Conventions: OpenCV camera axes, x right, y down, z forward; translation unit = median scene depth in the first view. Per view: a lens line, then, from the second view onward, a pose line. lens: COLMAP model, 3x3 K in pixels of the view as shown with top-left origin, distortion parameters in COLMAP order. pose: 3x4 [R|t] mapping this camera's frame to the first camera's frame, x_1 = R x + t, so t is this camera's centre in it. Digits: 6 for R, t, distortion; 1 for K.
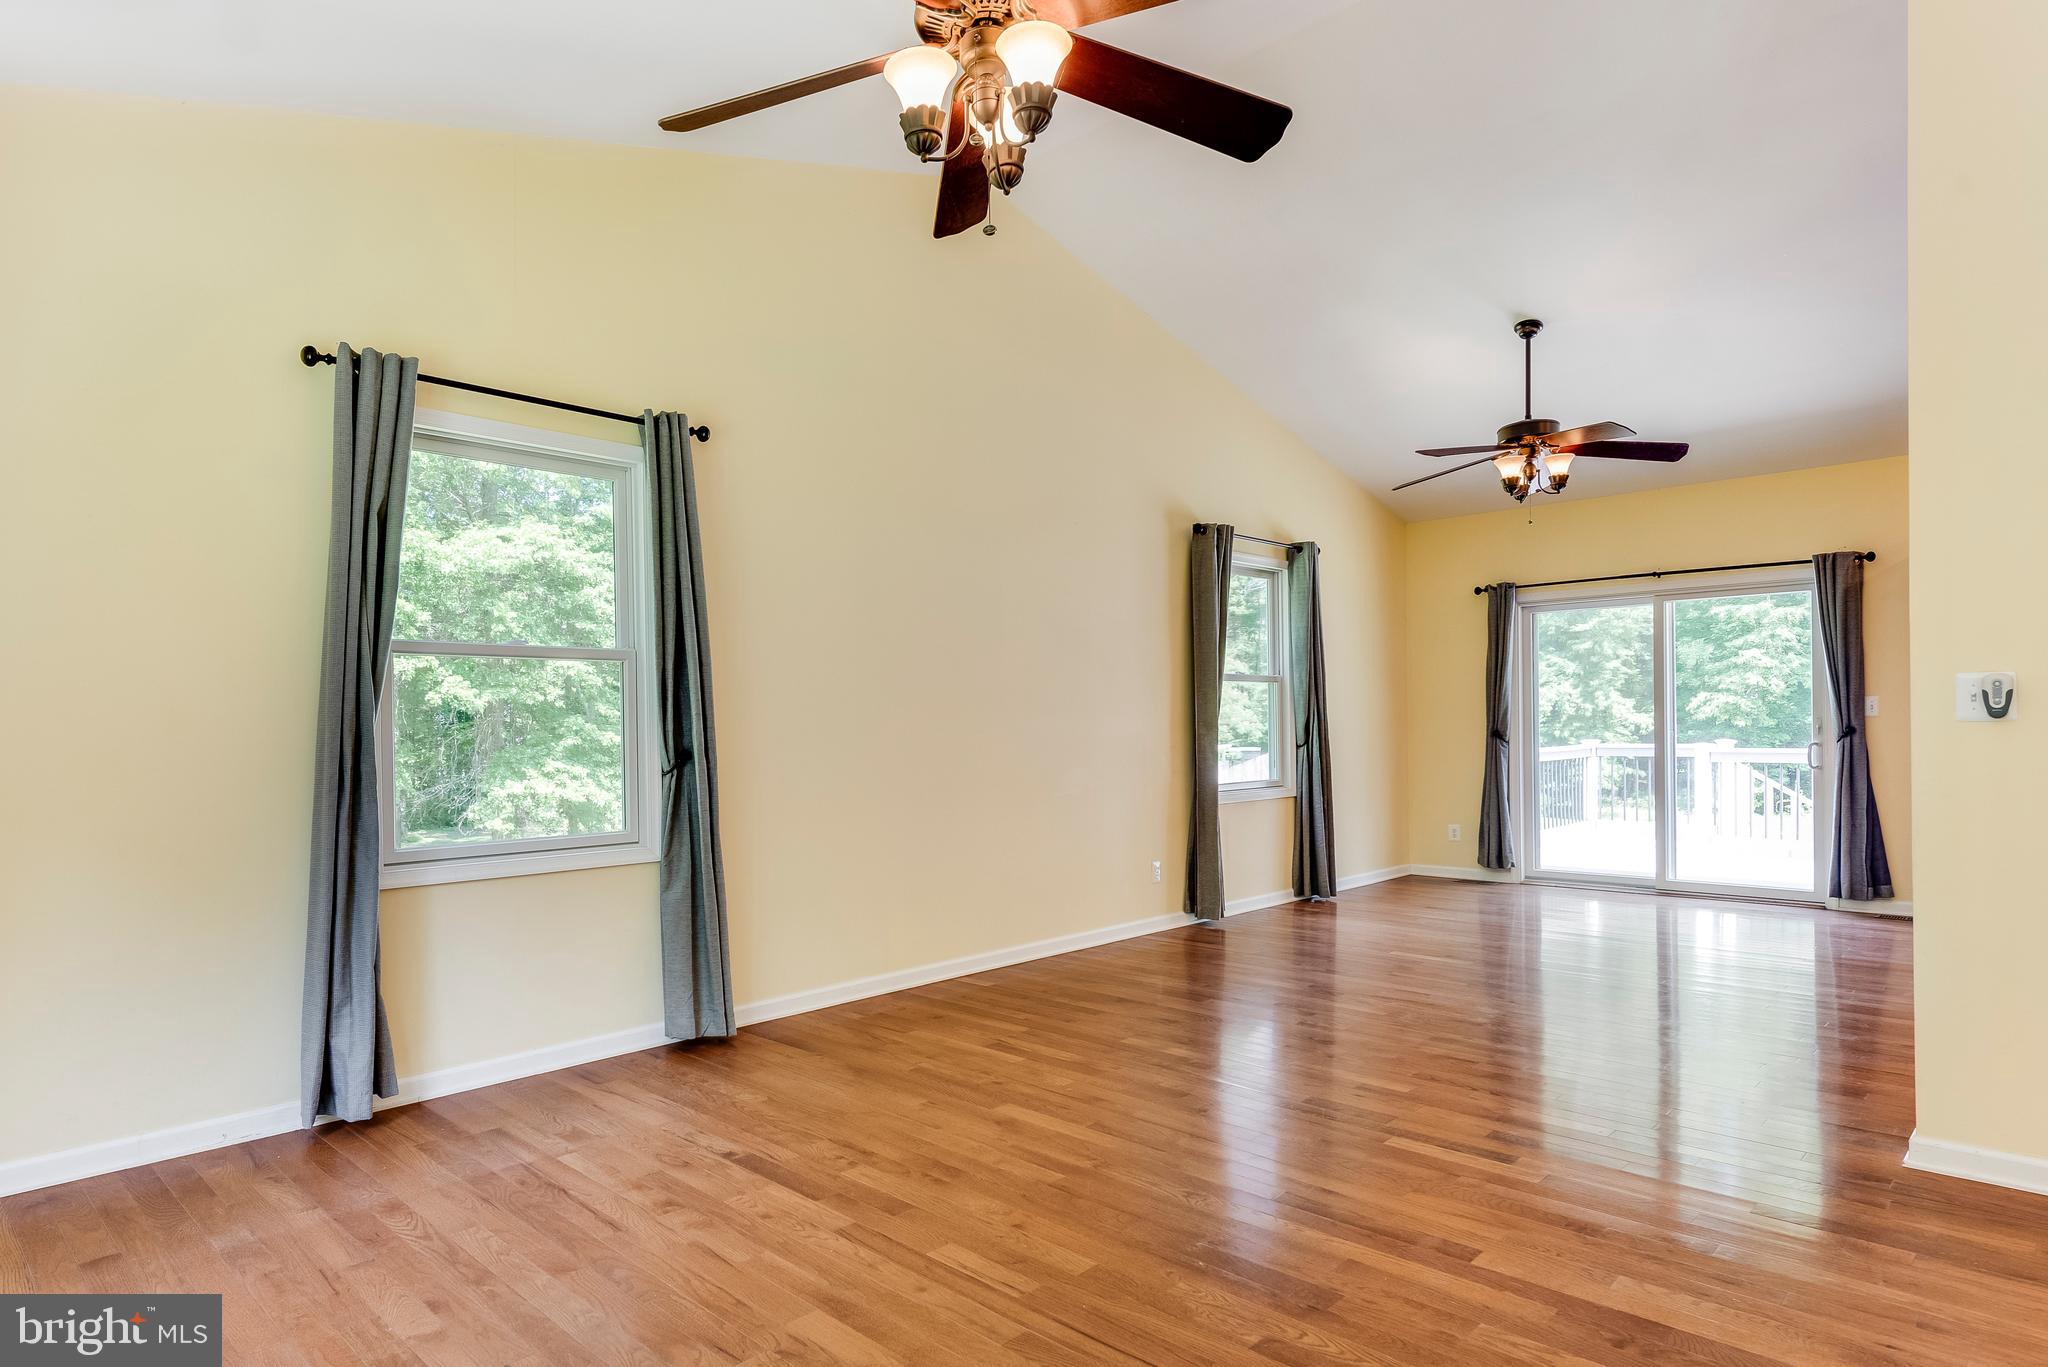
lens RADIAL K [[1137.8, 0, 912.6], [0, 1137.8, 723.6], [0, 0, 1]] dist [0.020819, -0.000871]
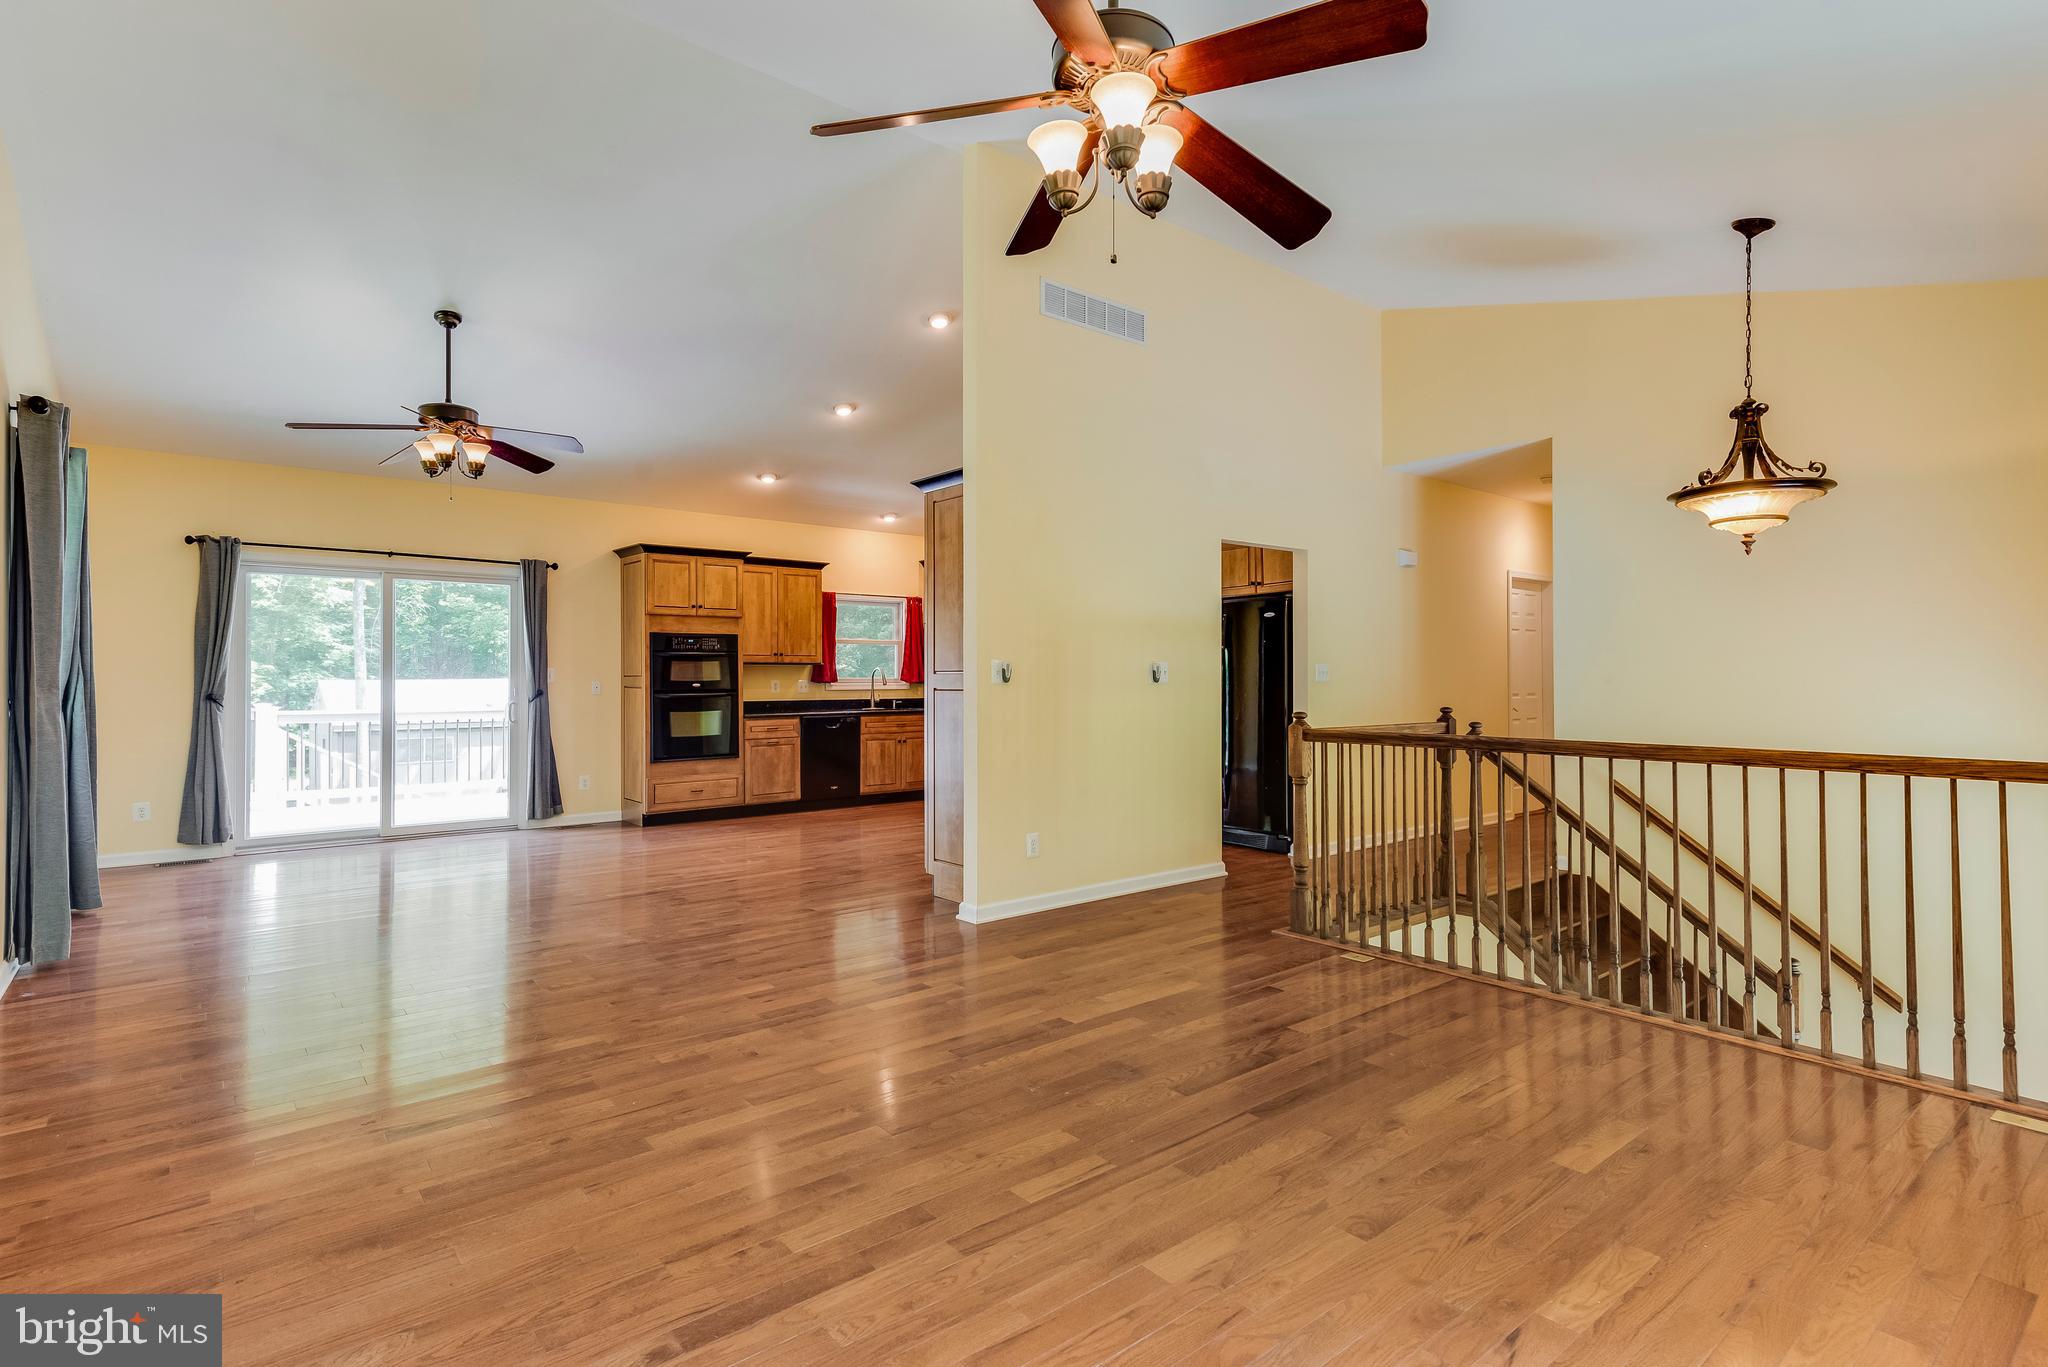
lens RADIAL K [[1008.0, 0, 1029.1], [0, 1008.0, 668.8], [0, 0, 1]] dist [0.015595, -0.000815]
pose [[0.066125, 0.025542, 0.997484, -0.659318], [-0.001727, 0.999674, -0.025484, 0.013341], [-0.997810, -0.000038, 0.066148, 0.700992]]
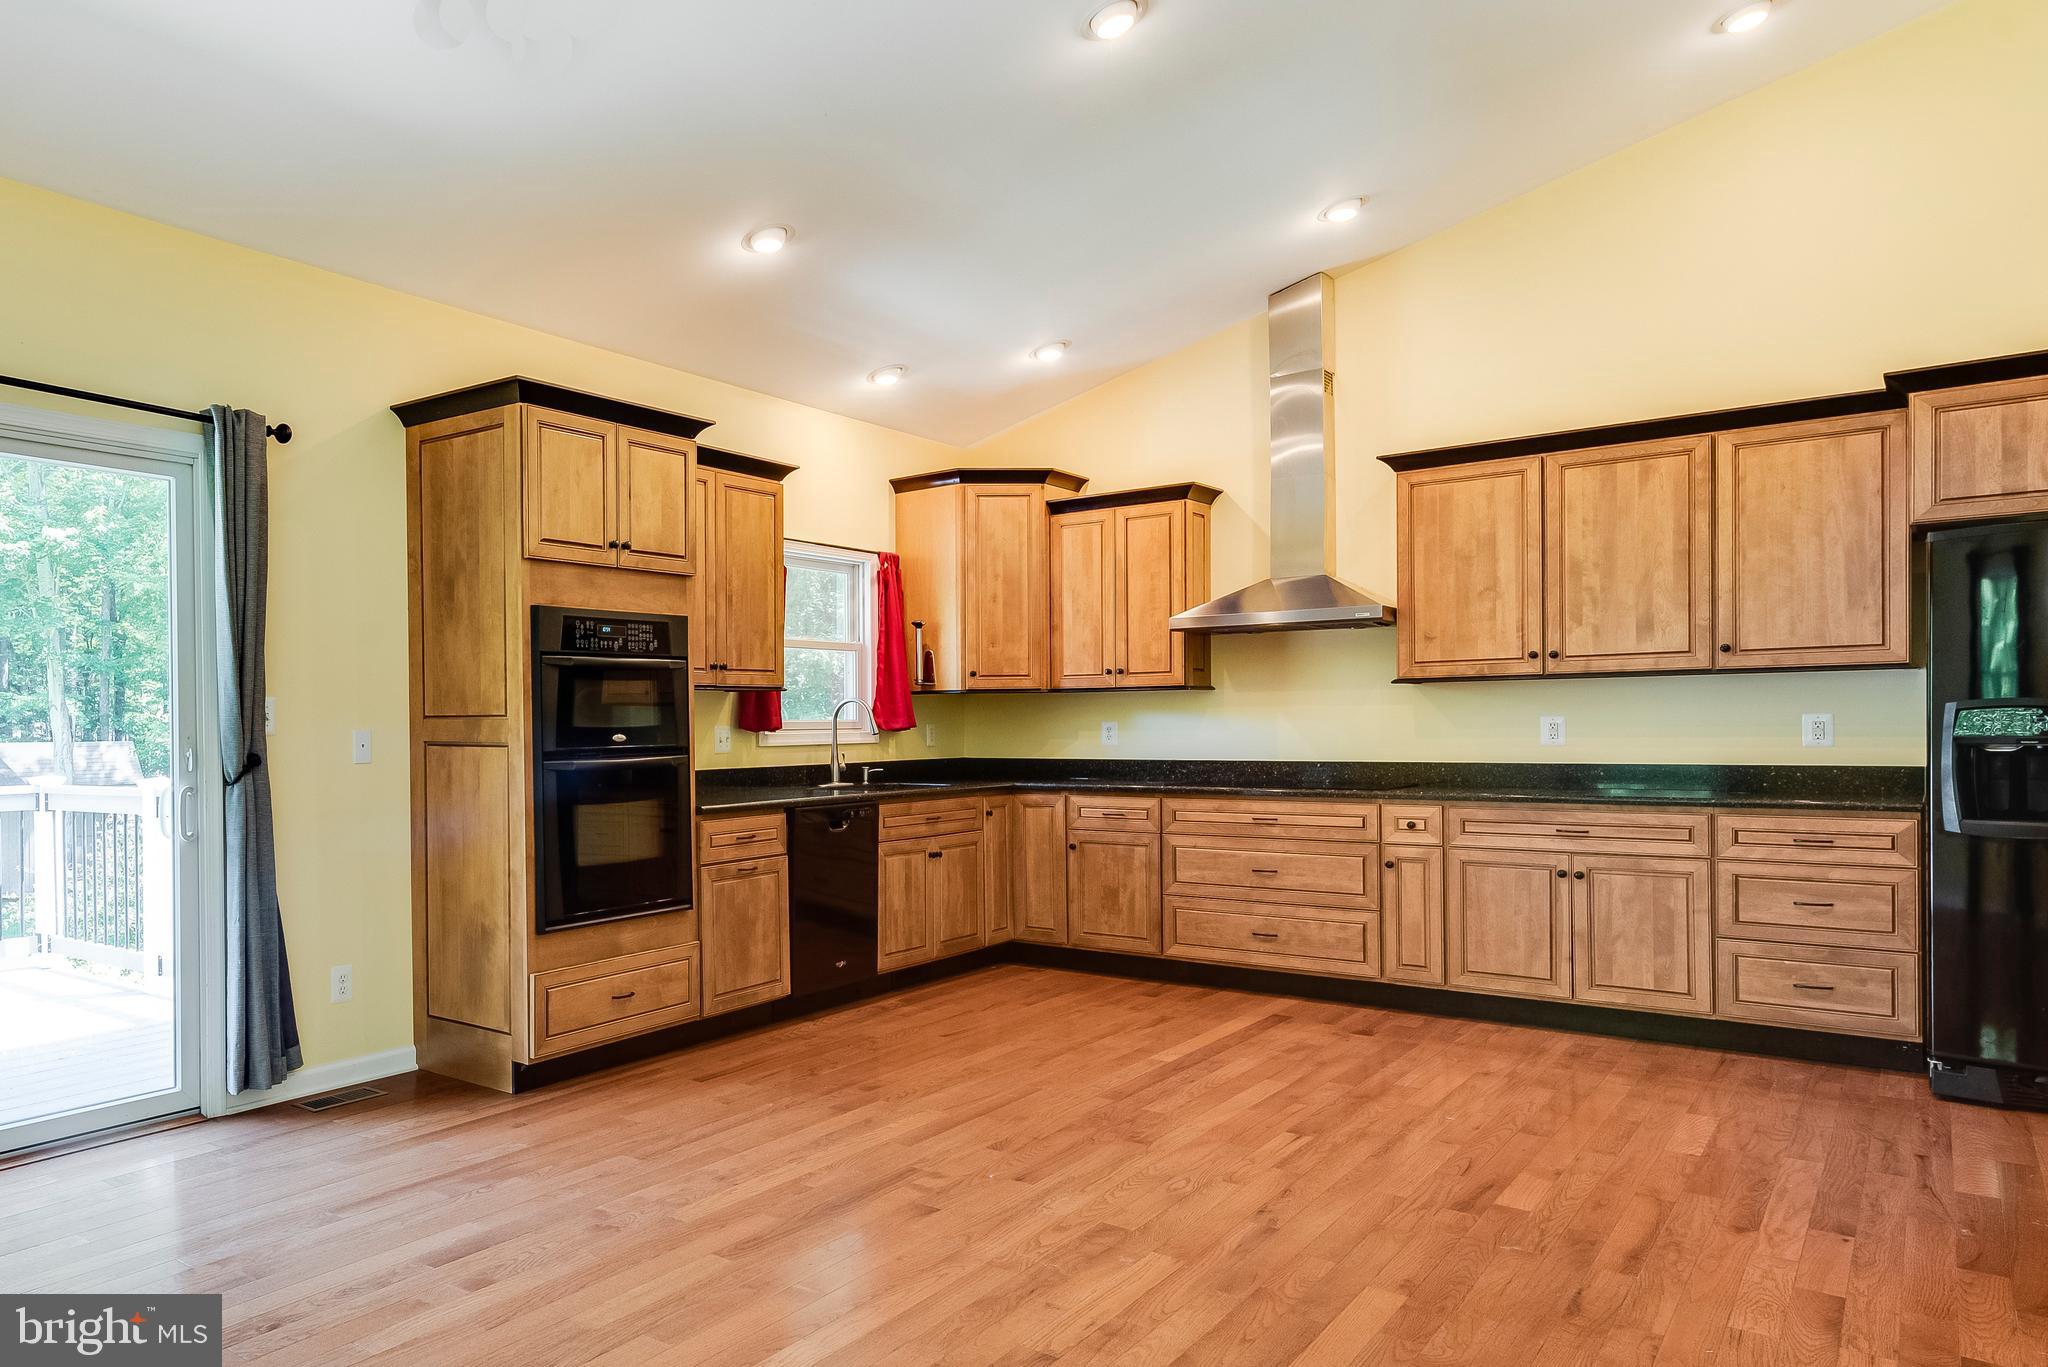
lens RADIAL K [[1688.4, 0, 1024.3], [0, 1688.4, 745.2], [0, 0, 1]] dist [0.038739, -0.007435]
pose [[-0.072933, 0.001972, 0.997335, 0.015957], [0.007553, 0.999970, -0.001425, 0.004488], [-0.997308, 0.007429, -0.072945, 1.379559]]
